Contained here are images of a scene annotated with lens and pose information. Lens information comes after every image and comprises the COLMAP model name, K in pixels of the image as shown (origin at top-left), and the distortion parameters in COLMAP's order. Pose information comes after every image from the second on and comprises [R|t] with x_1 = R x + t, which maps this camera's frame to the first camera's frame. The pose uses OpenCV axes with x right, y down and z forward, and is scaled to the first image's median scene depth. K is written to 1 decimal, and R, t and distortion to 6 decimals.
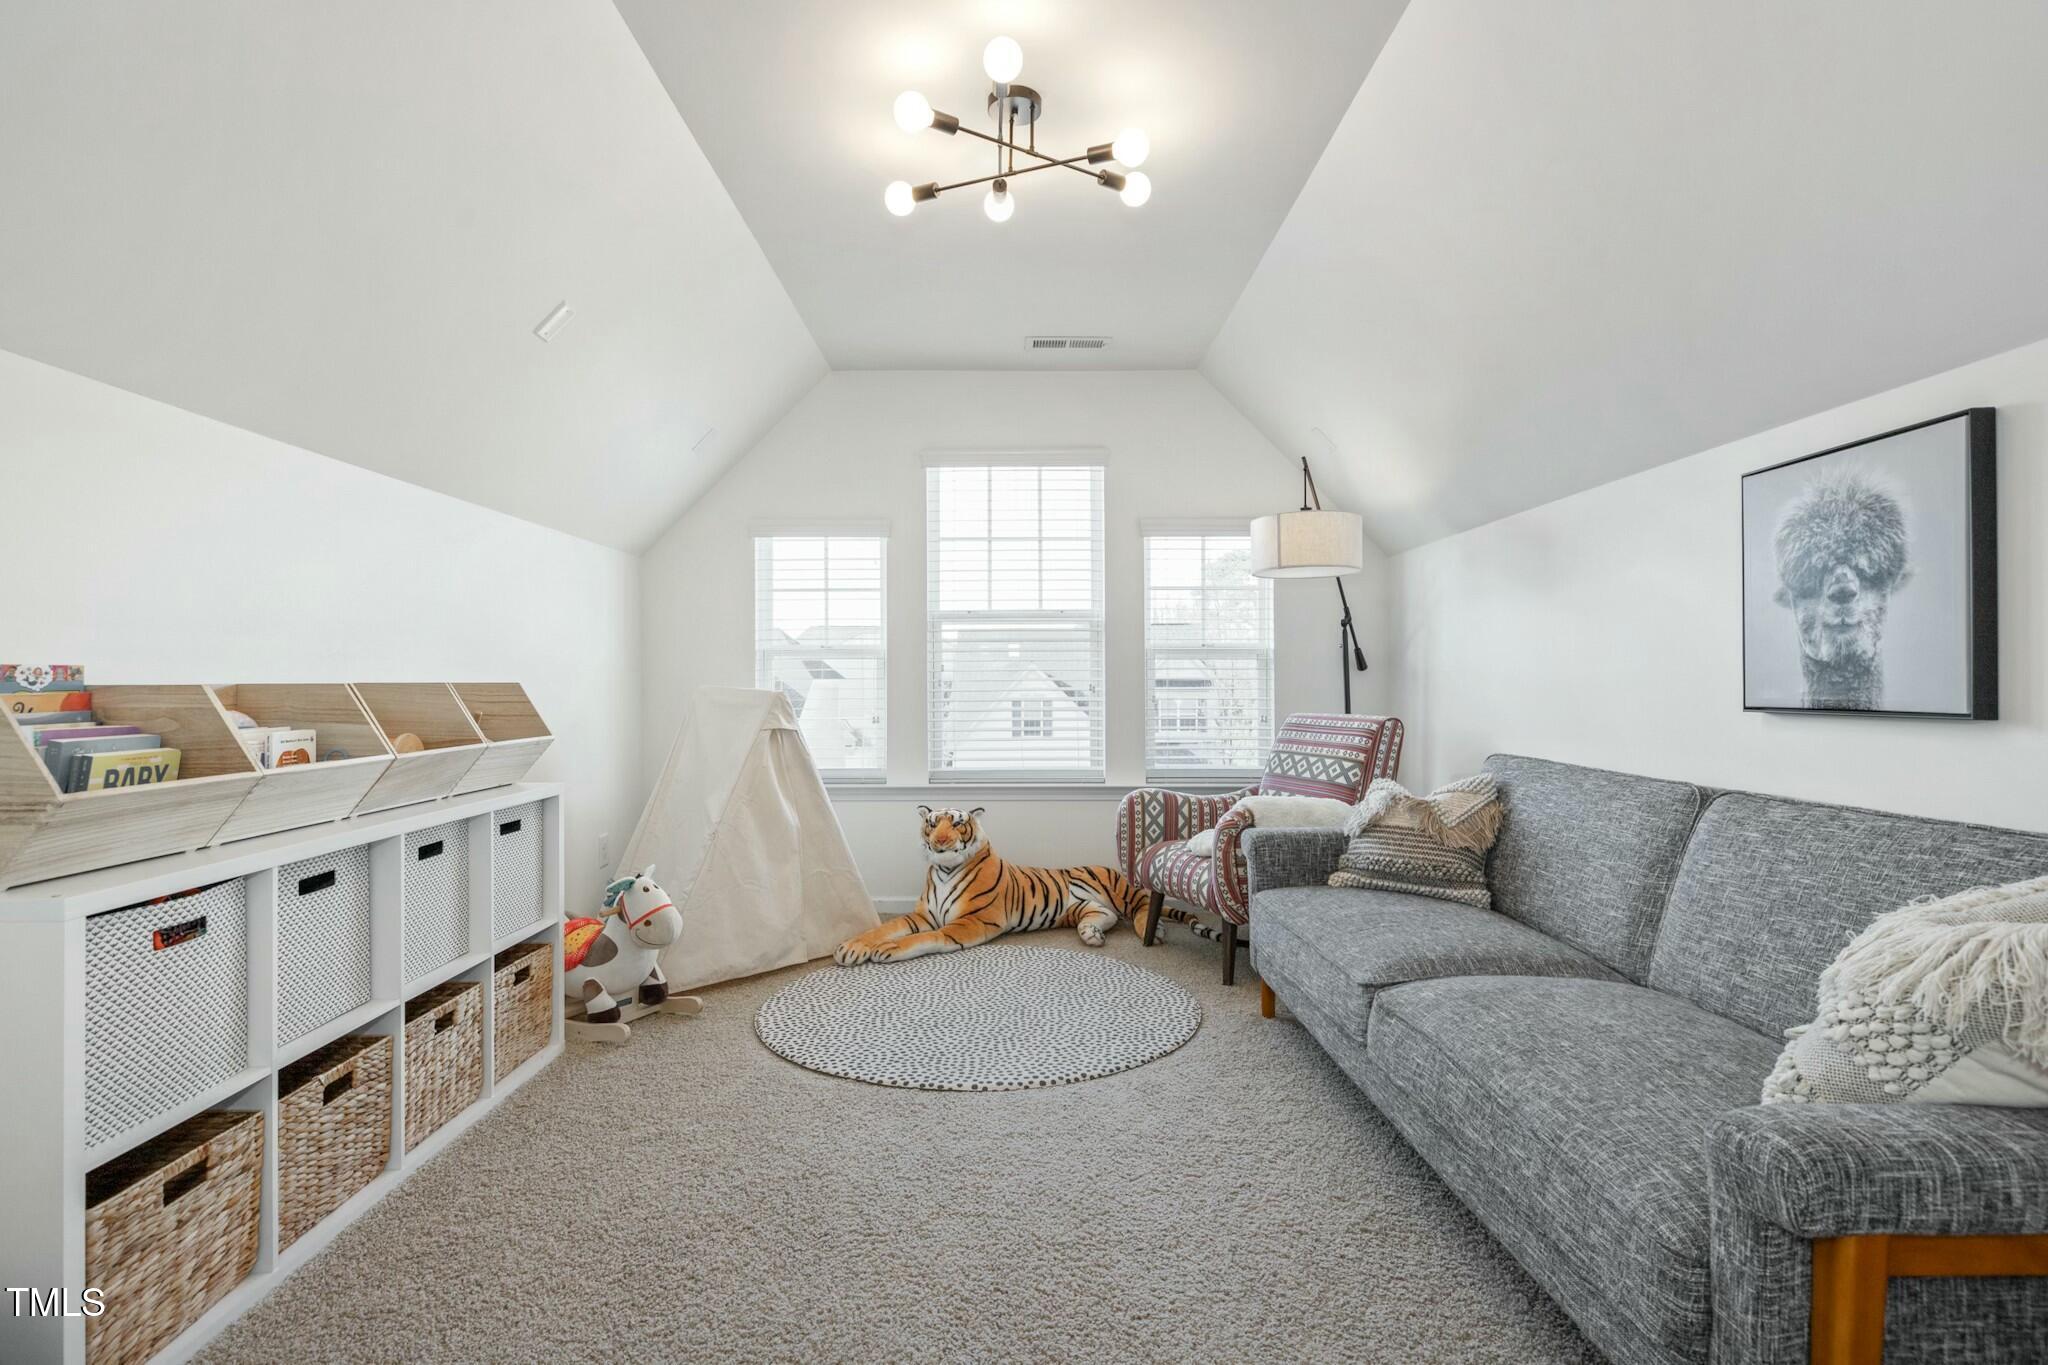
lens RADIAL K [[944.8, 0, 1024.2], [0, 944.8, 675.4], [0, 0, 1]] dist [-0.002689, -0.000459]
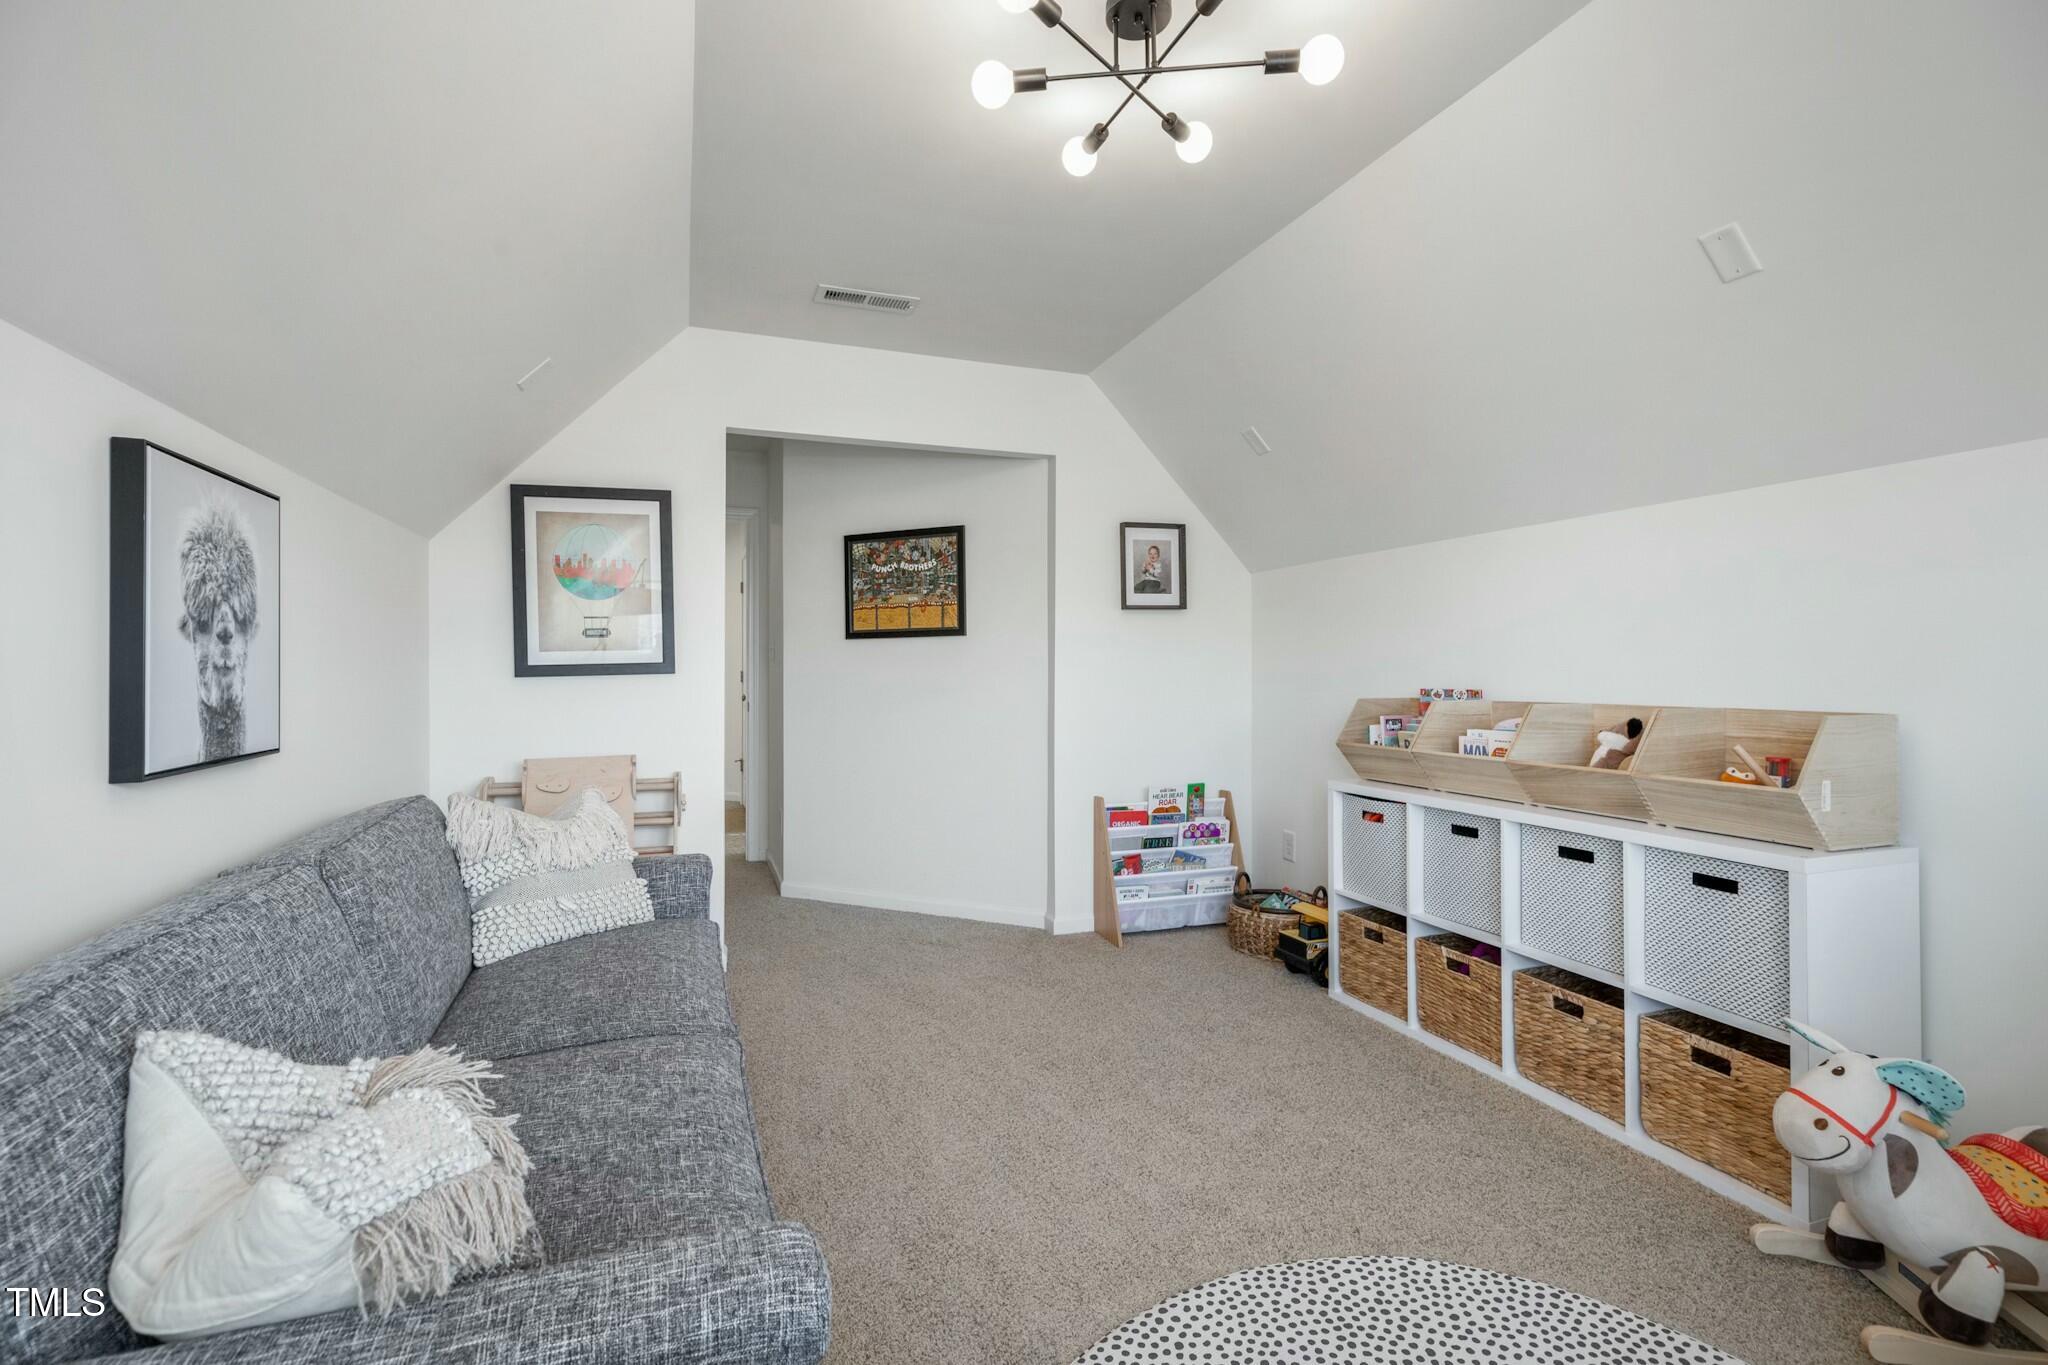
lens RADIAL K [[944.8, 0, 1022.7], [0, 944.8, 673.8], [0, 0, 1]] dist [-0.002689, -0.000459]
pose [[-0.937116, 0.005965, -0.348966, 0.457380], [0.005640, 0.999982, 0.001949, -0.044532], [0.348971, -0.000142, -0.937133, 2.137980]]
